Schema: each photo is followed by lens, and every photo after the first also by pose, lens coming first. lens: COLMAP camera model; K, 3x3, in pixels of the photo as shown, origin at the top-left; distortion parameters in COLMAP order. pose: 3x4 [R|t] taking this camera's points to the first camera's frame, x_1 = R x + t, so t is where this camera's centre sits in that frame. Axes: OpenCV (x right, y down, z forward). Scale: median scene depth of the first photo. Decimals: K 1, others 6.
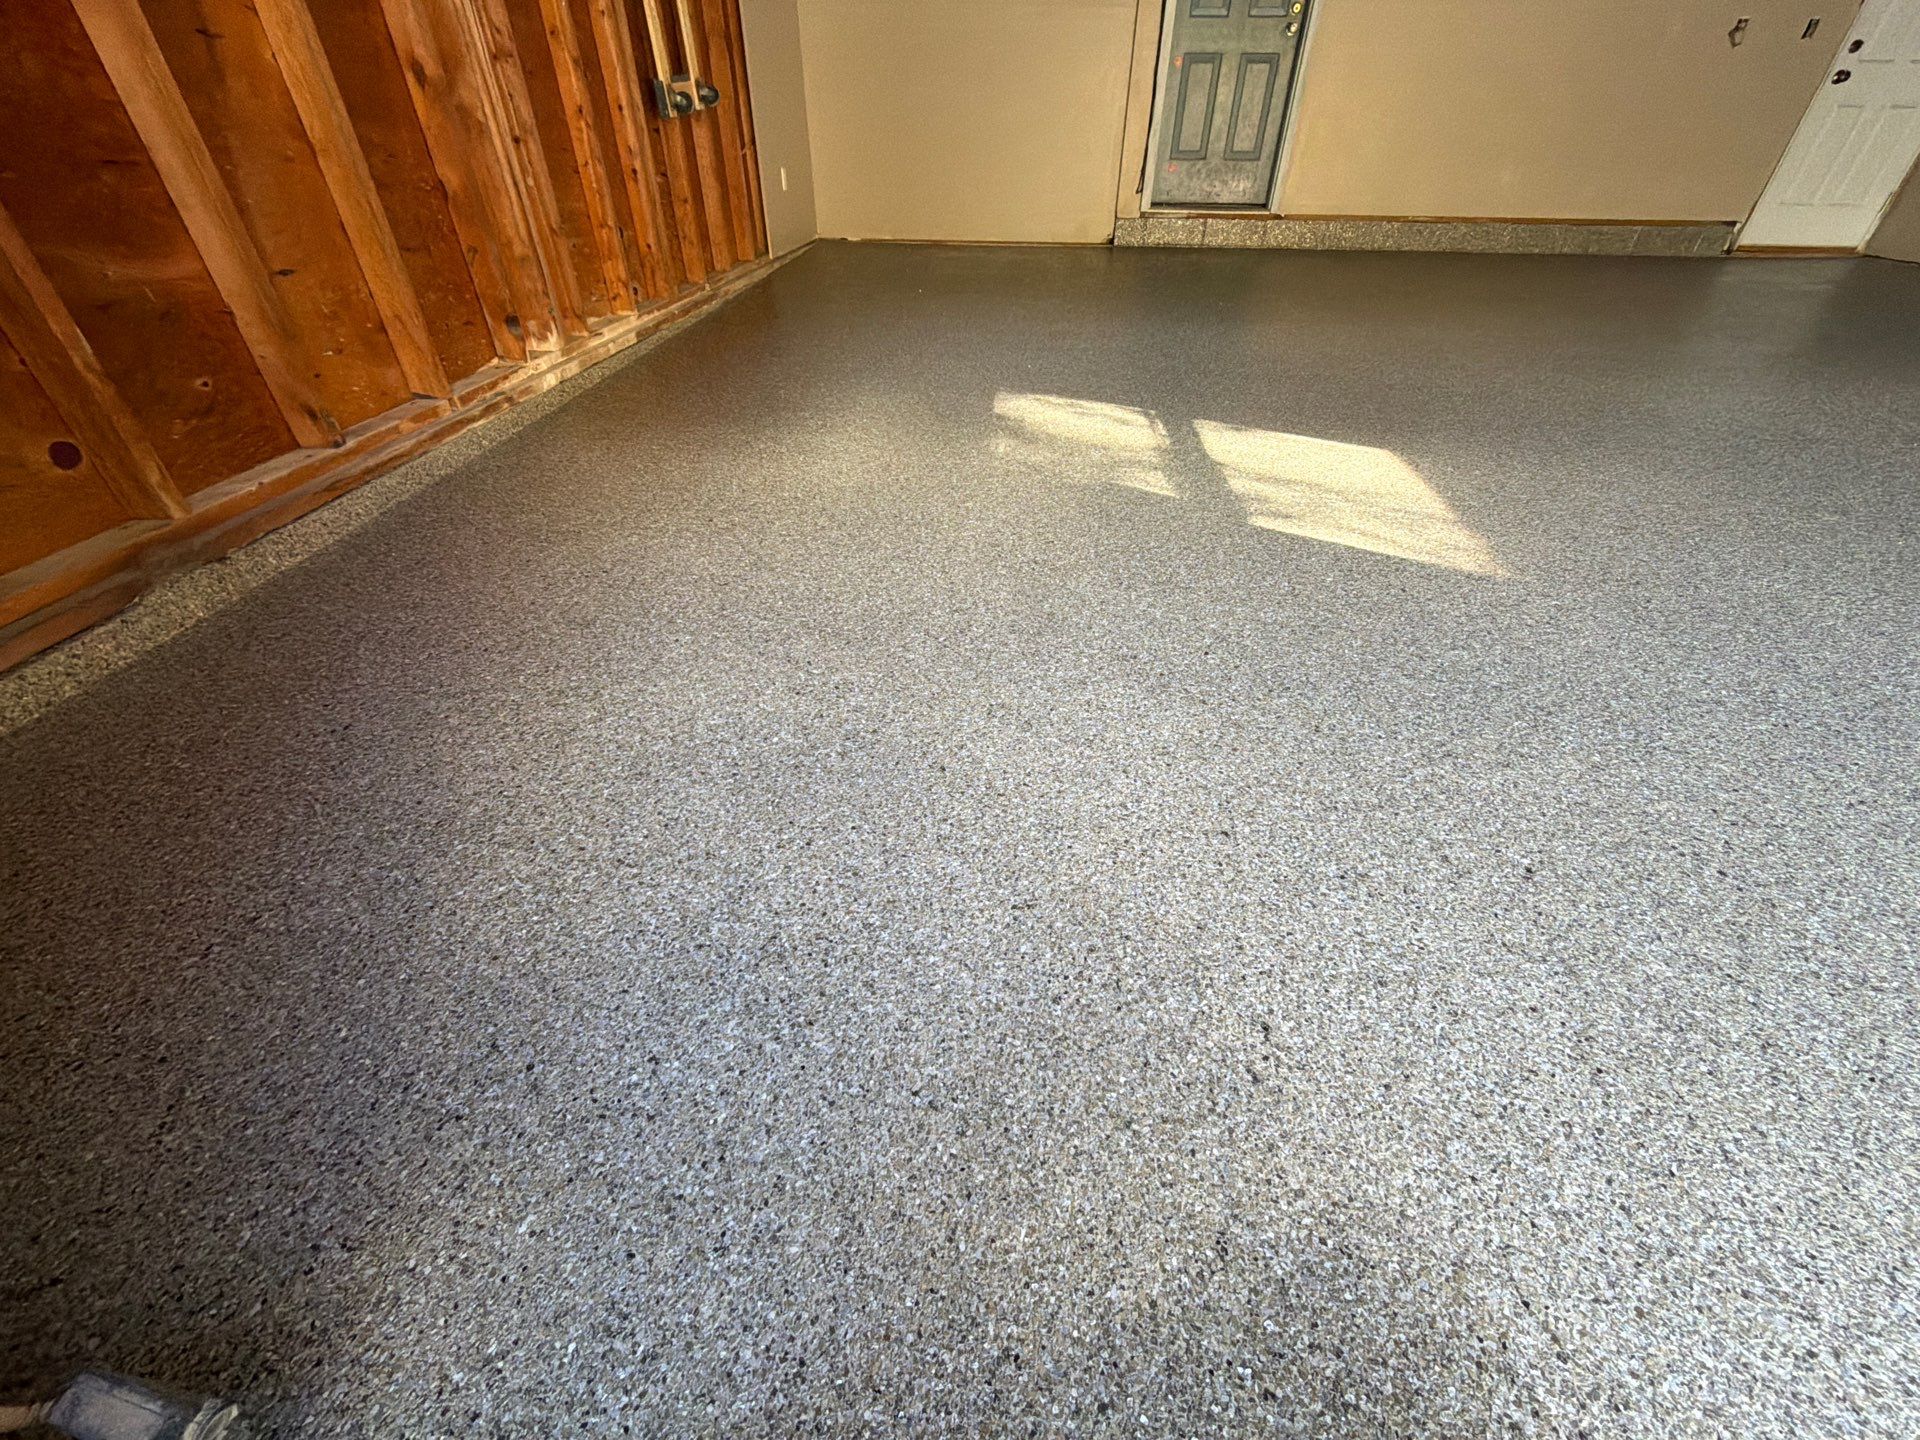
lens RADIAL K [[760.7, 0, 962.7], [0, 760.7, 720.3], [0, 0, 1]] dist [-0.001472, 0.000201]
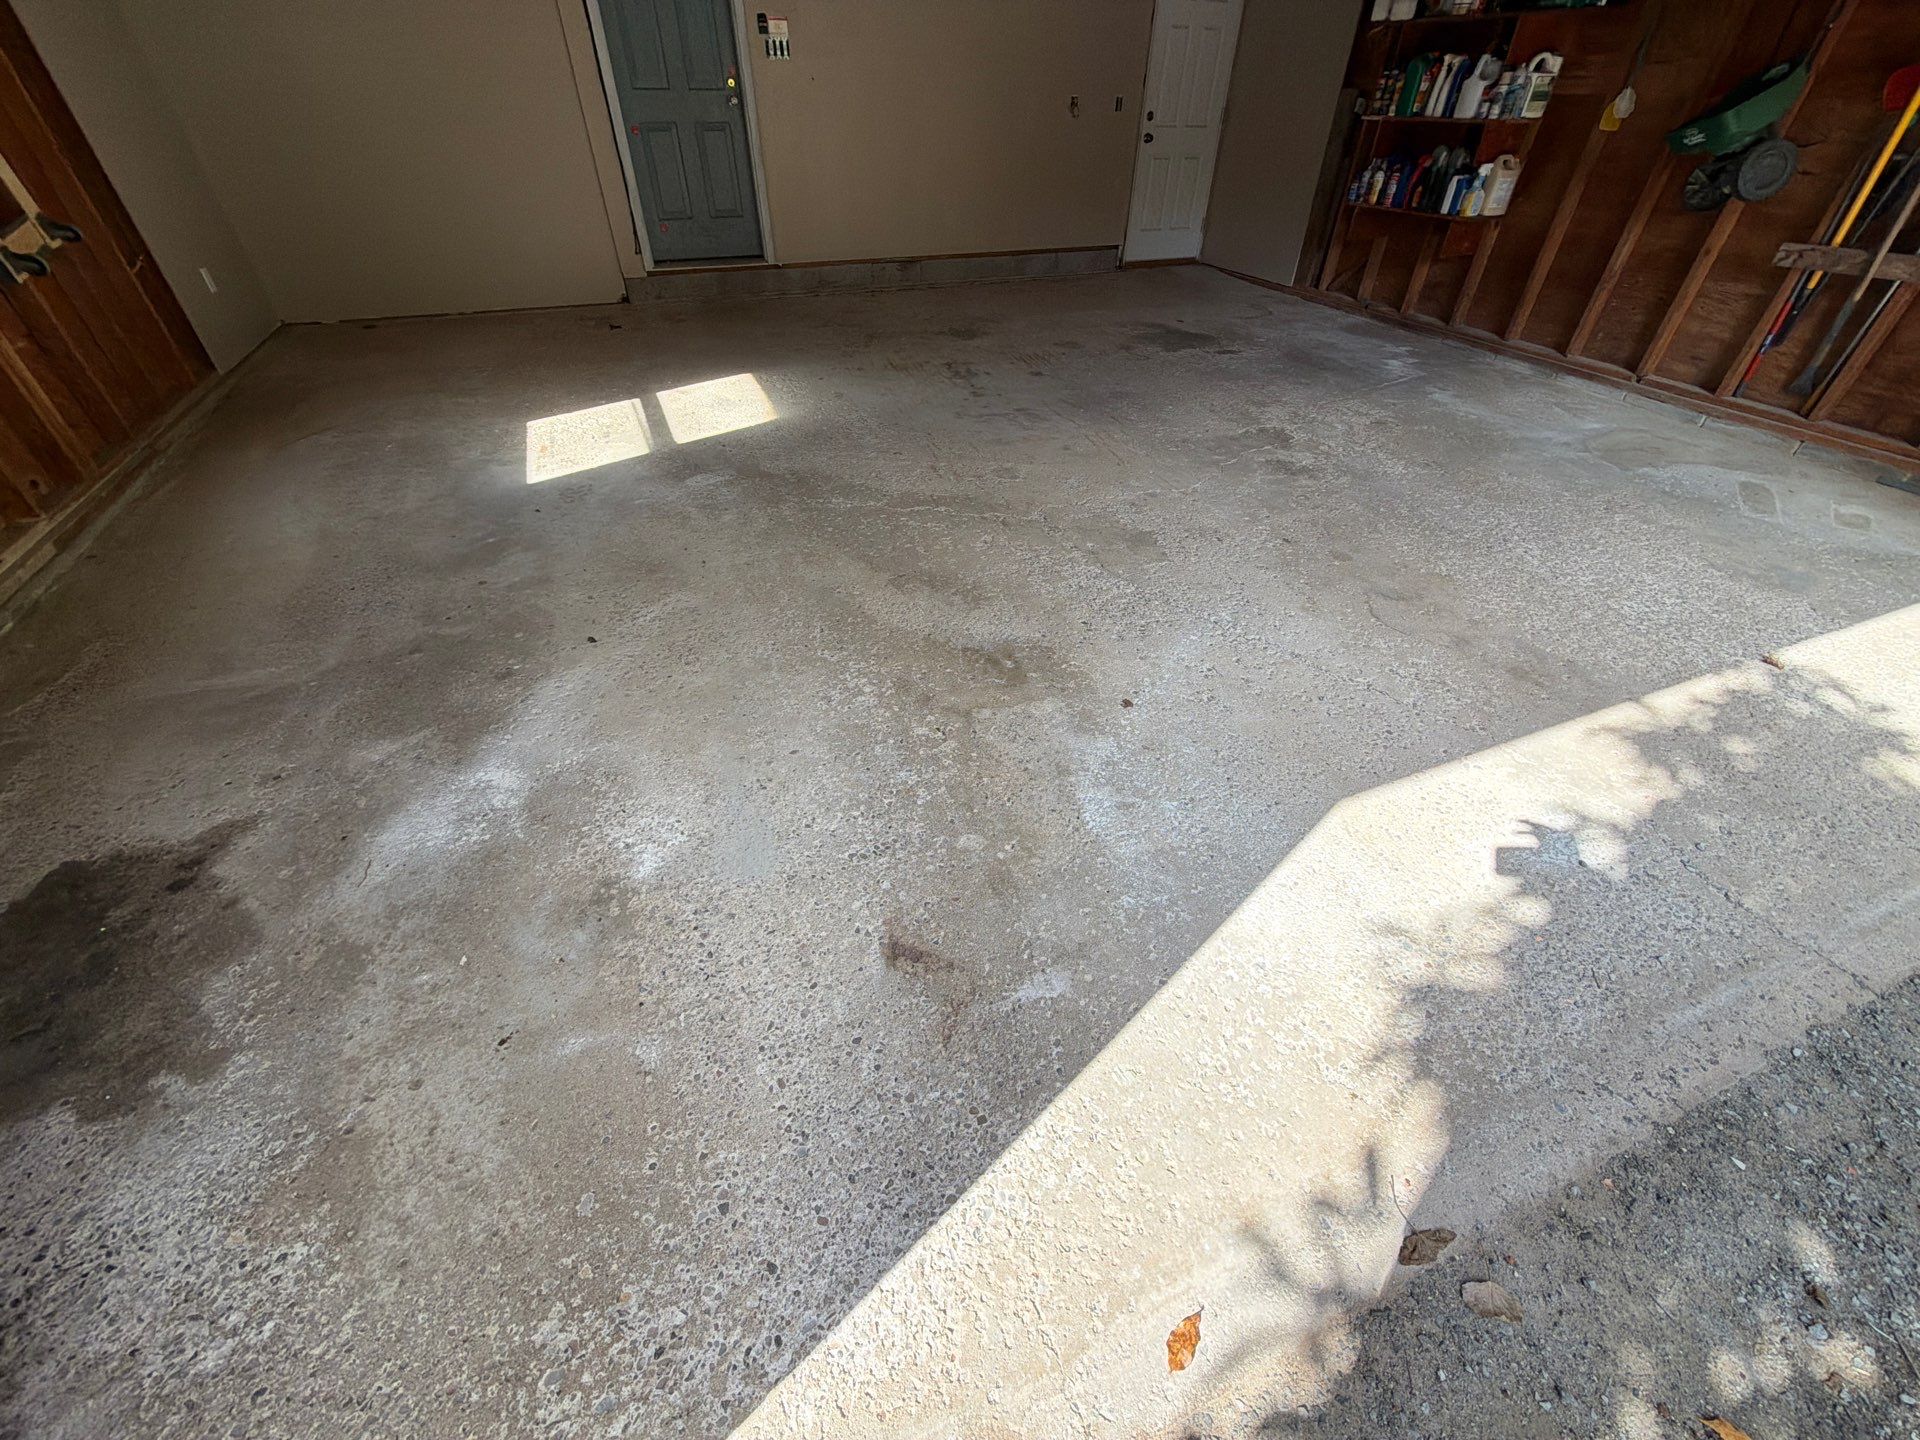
lens RADIAL K [[760.7, 0, 959.9], [0, 760.7, 718.8], [0, 0, 1]] dist [-0.001472, 0.000201]
pose [[0.892597, -0.284946, 0.349395, 0.372072], [0.271513, 0.958405, 0.087985, -0.276355], [-0.359933, 0.016330, 0.932835, -0.505481]]
